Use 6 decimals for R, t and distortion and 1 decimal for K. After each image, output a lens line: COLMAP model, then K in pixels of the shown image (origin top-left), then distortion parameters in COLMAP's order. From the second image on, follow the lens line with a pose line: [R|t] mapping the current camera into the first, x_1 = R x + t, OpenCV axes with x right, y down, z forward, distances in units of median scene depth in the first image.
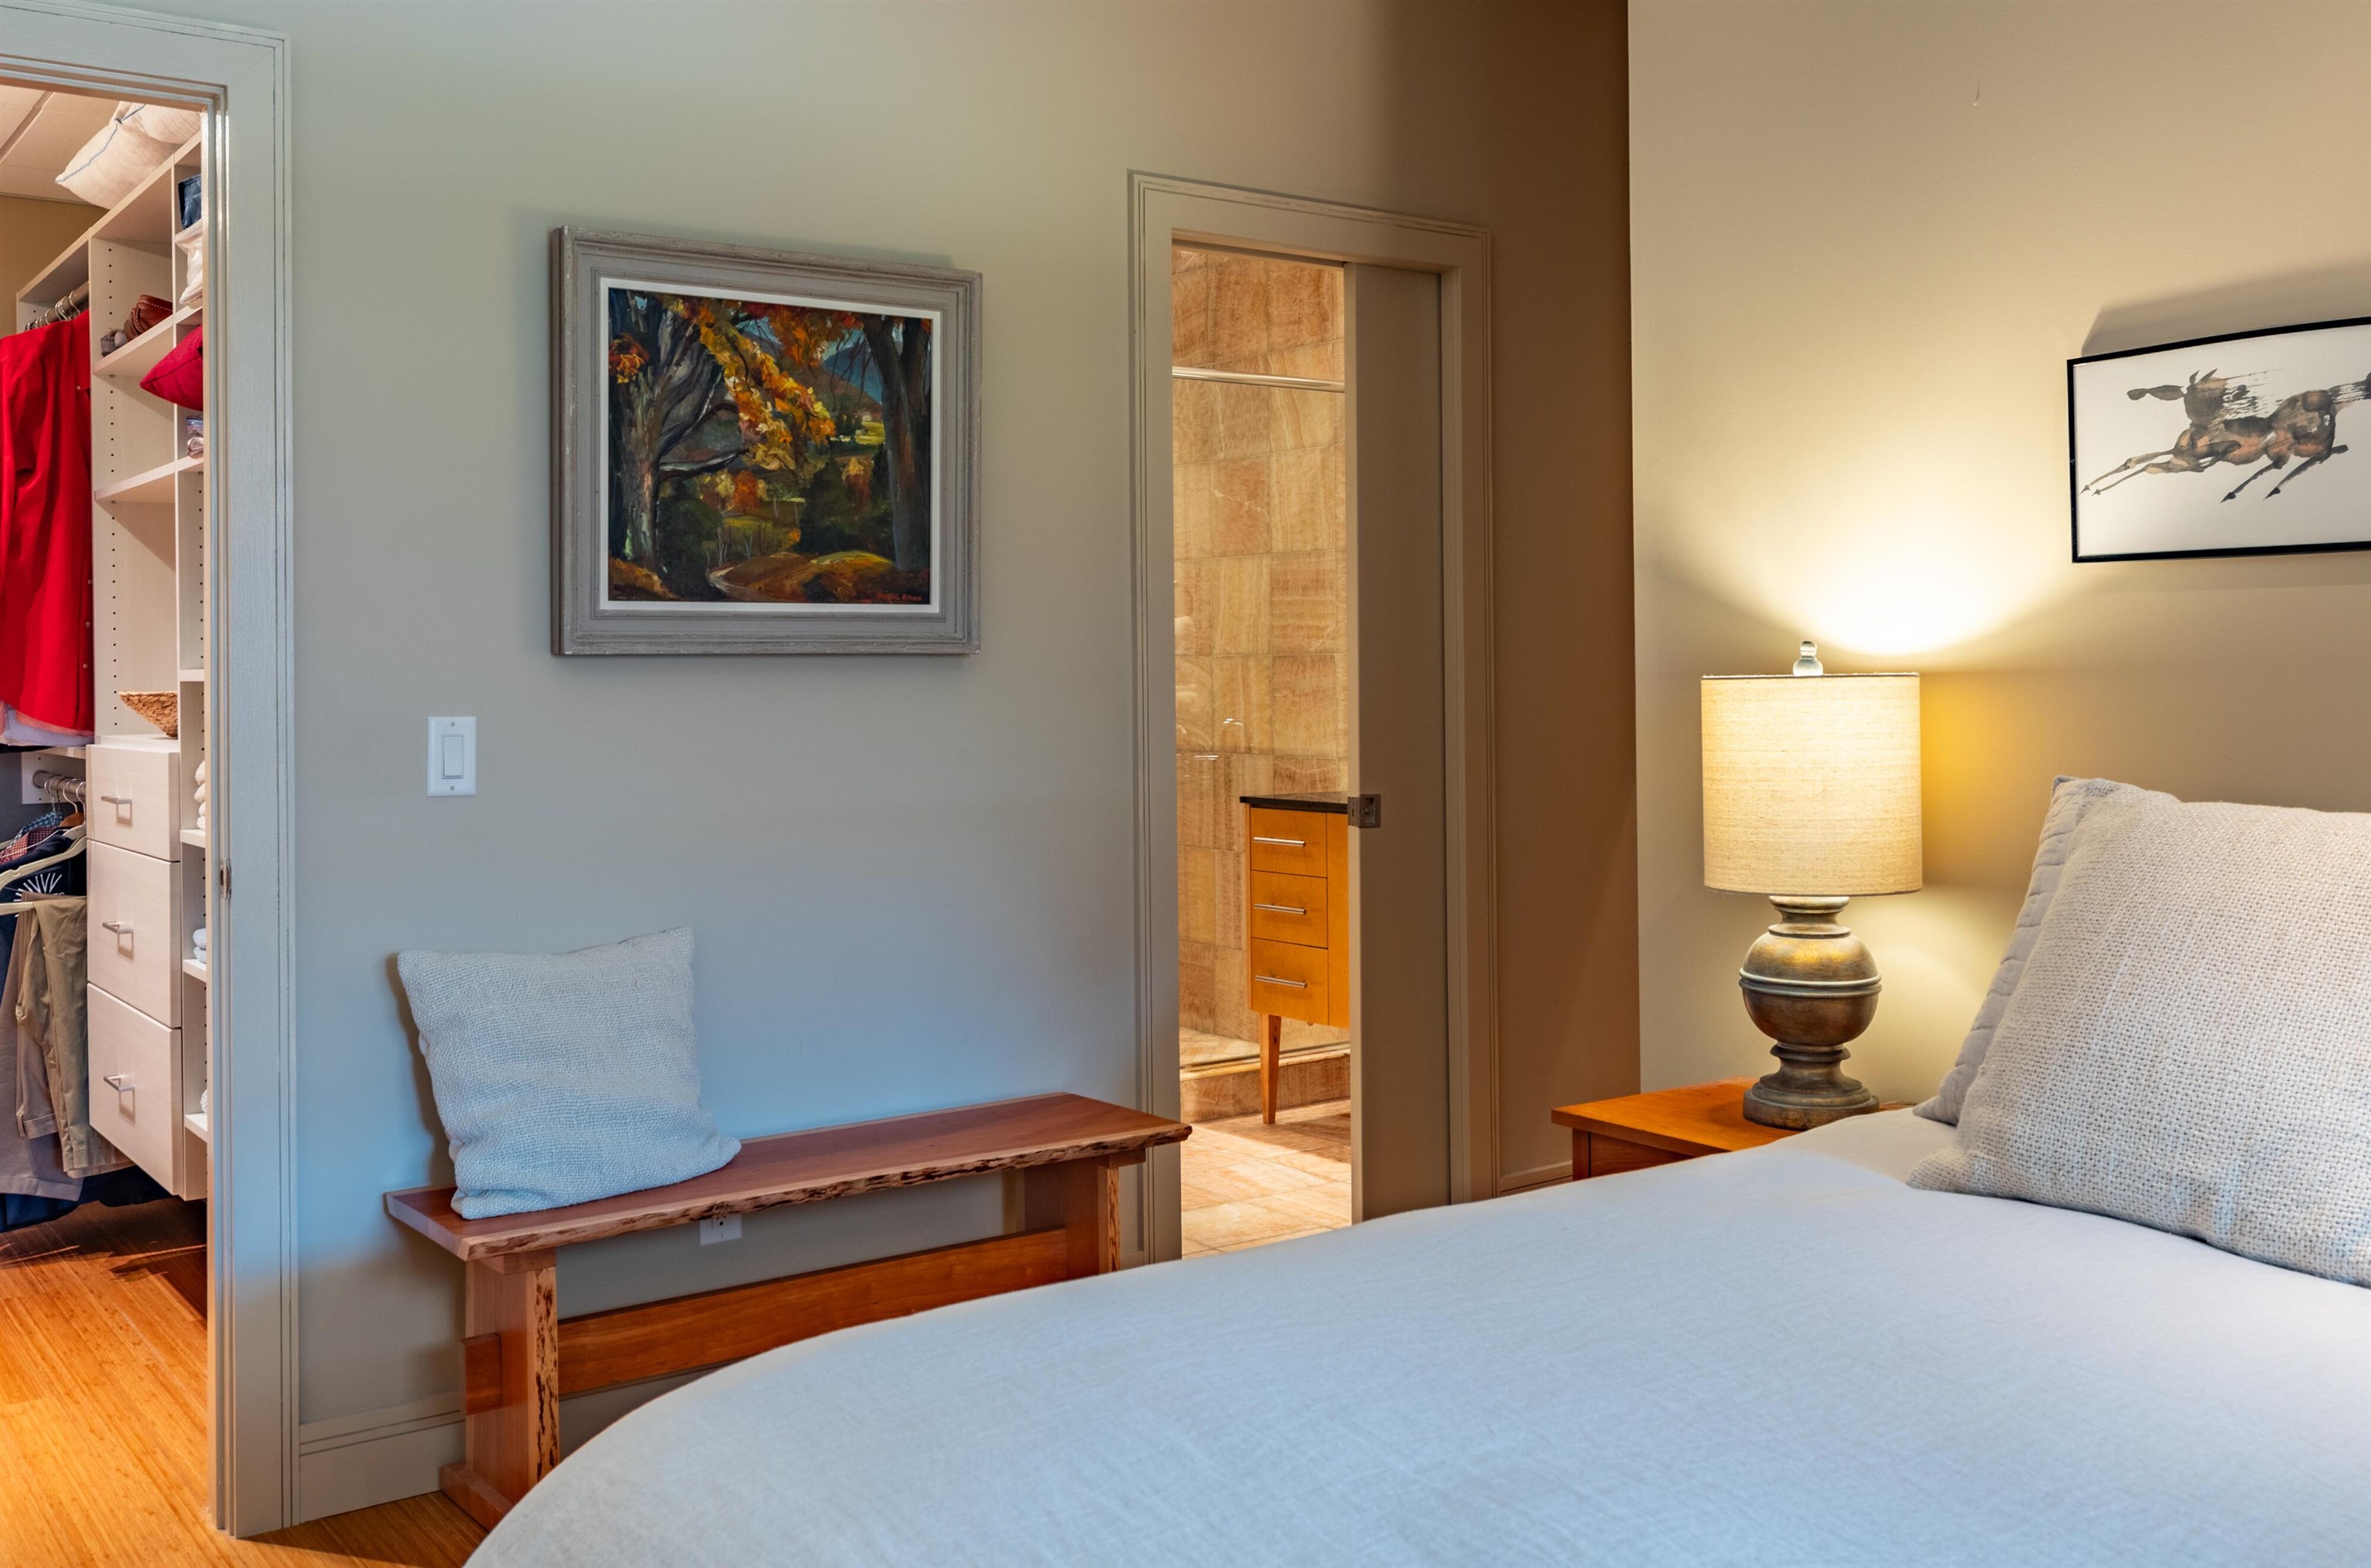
lens RADIAL K [[2141.9, 0, 1191.4], [0, 2141.9, 783.9], [0, 0, 1]] dist [0.000913, 0.000819]
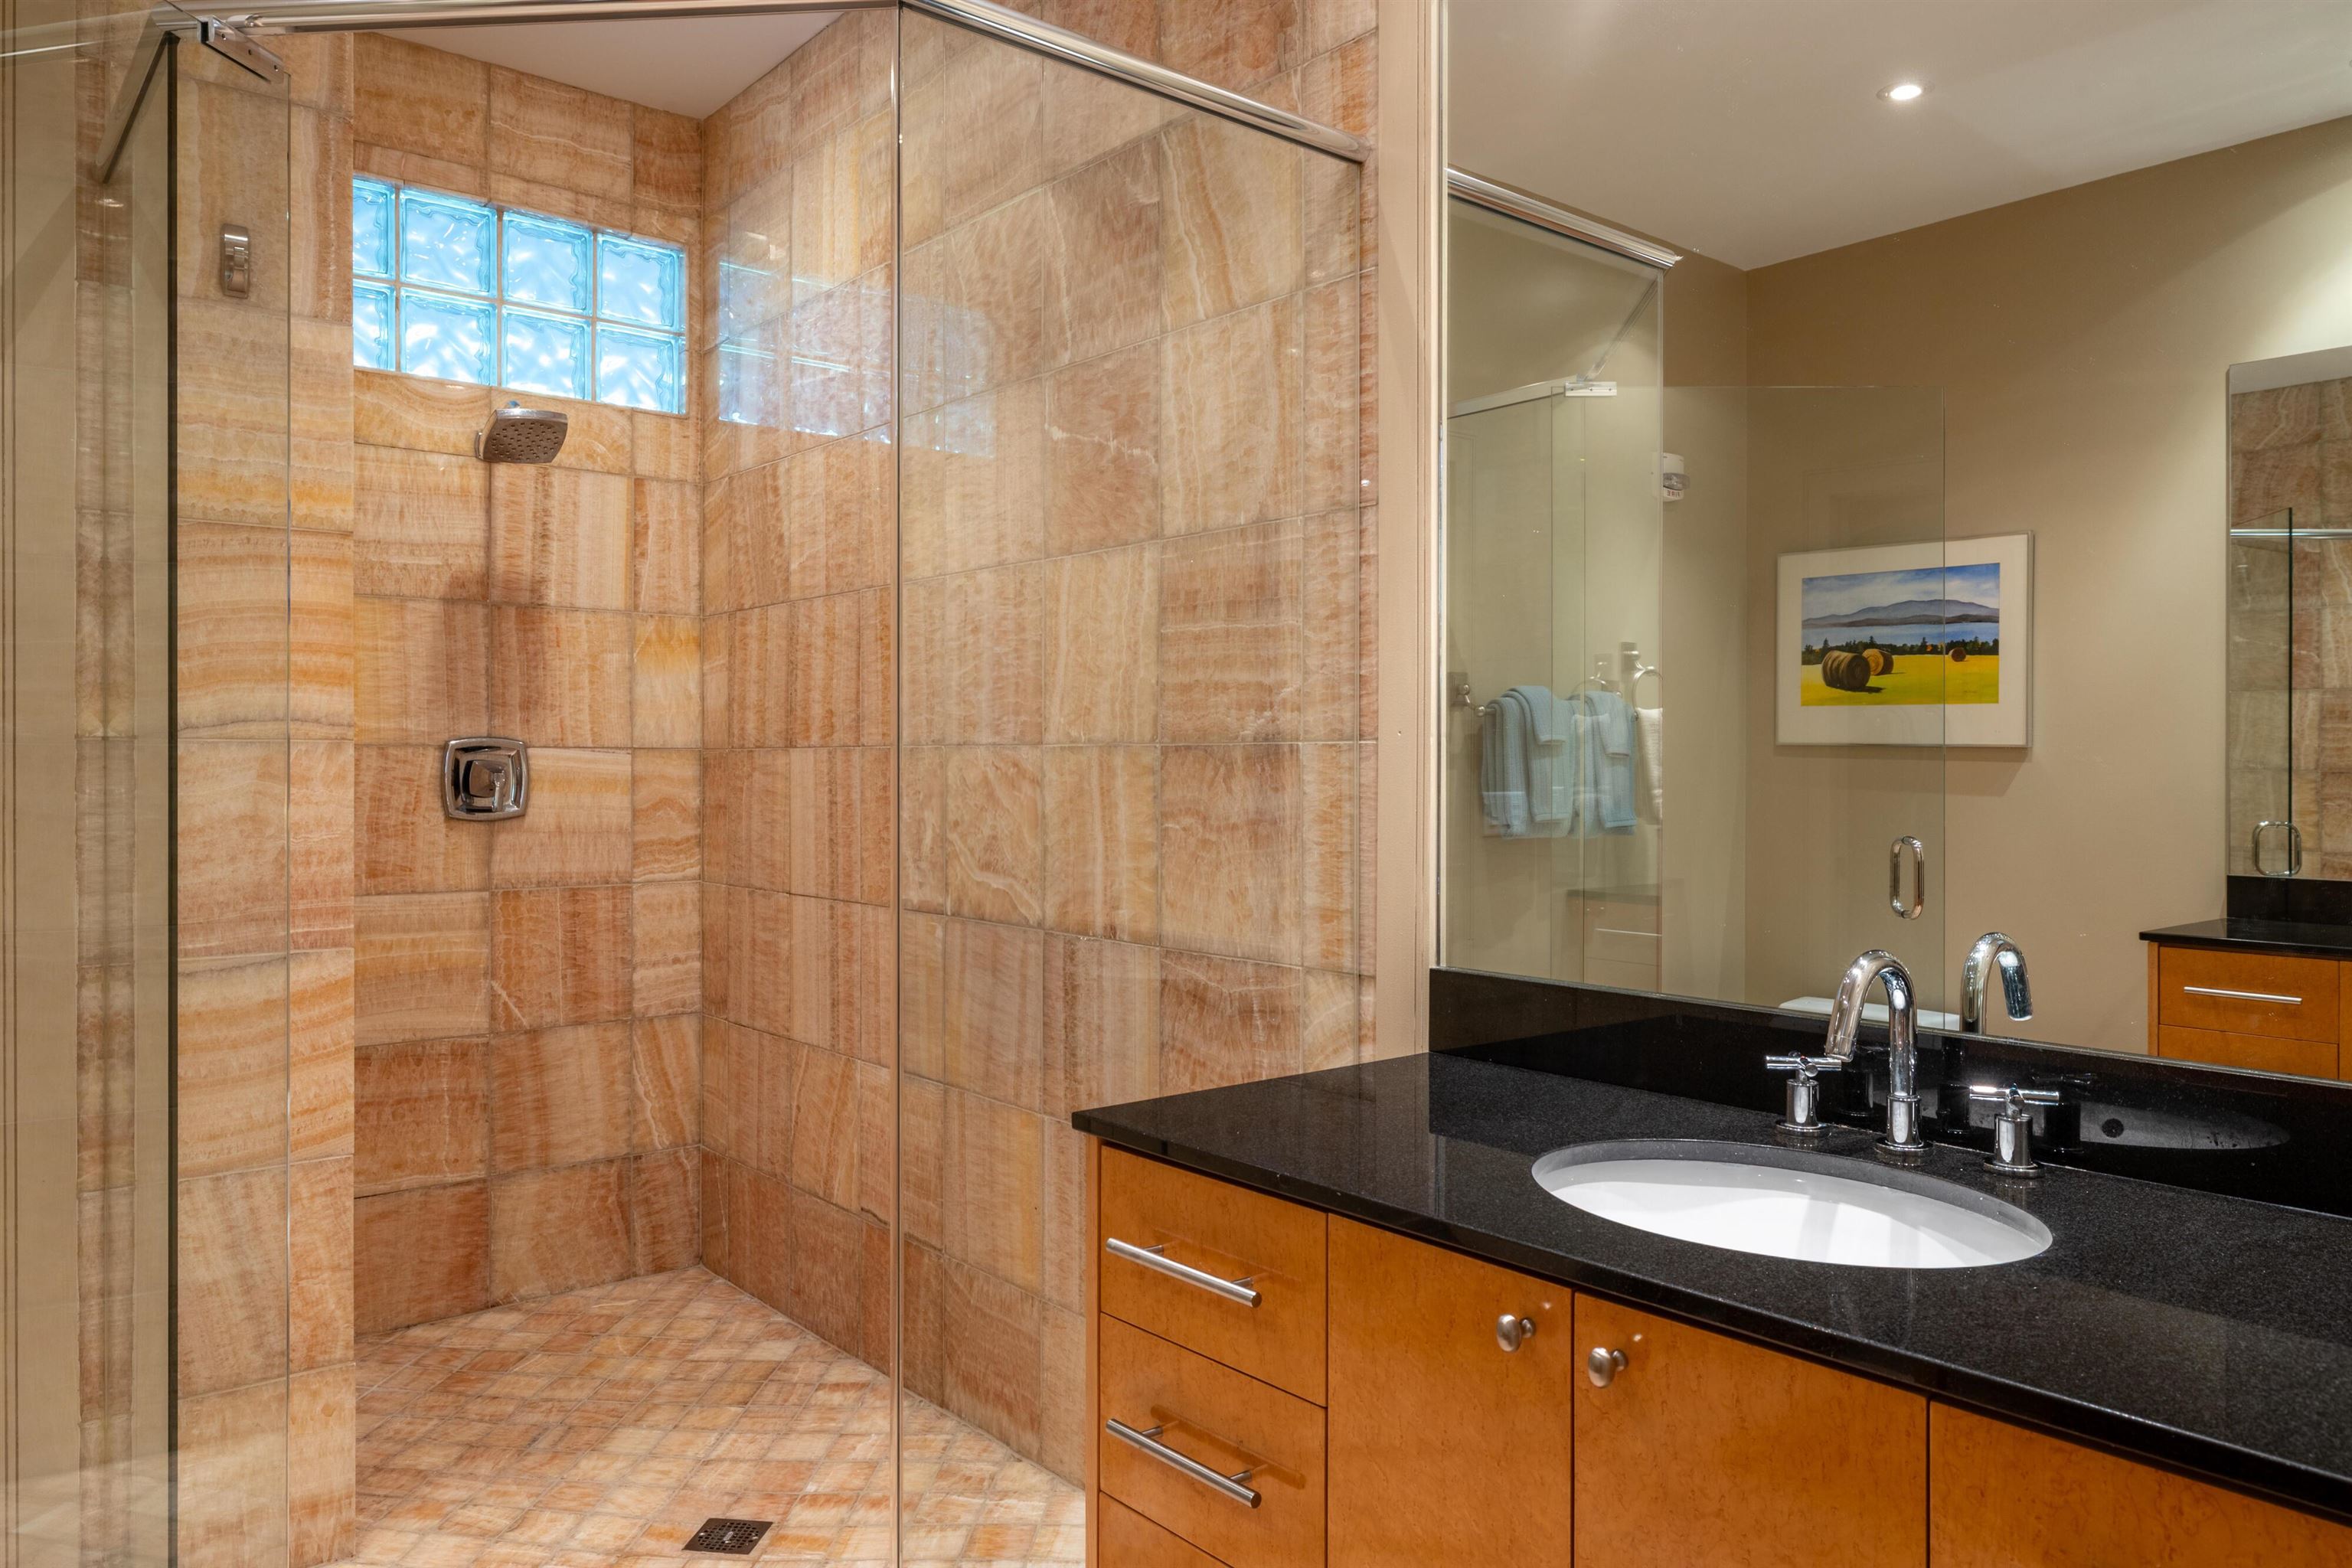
lens RADIAL K [[1566.8, 0, 1173.9], [0, 1566.8, 782.7], [0, 0, 1]] dist [-0.008621, -0.004032]
pose [[0.997771, 0.013154, 0.065414, 0.017202], [-0.010248, 0.998954, -0.044571, -0.035263], [-0.065932, 0.043802, 0.996862, 0.640313]]
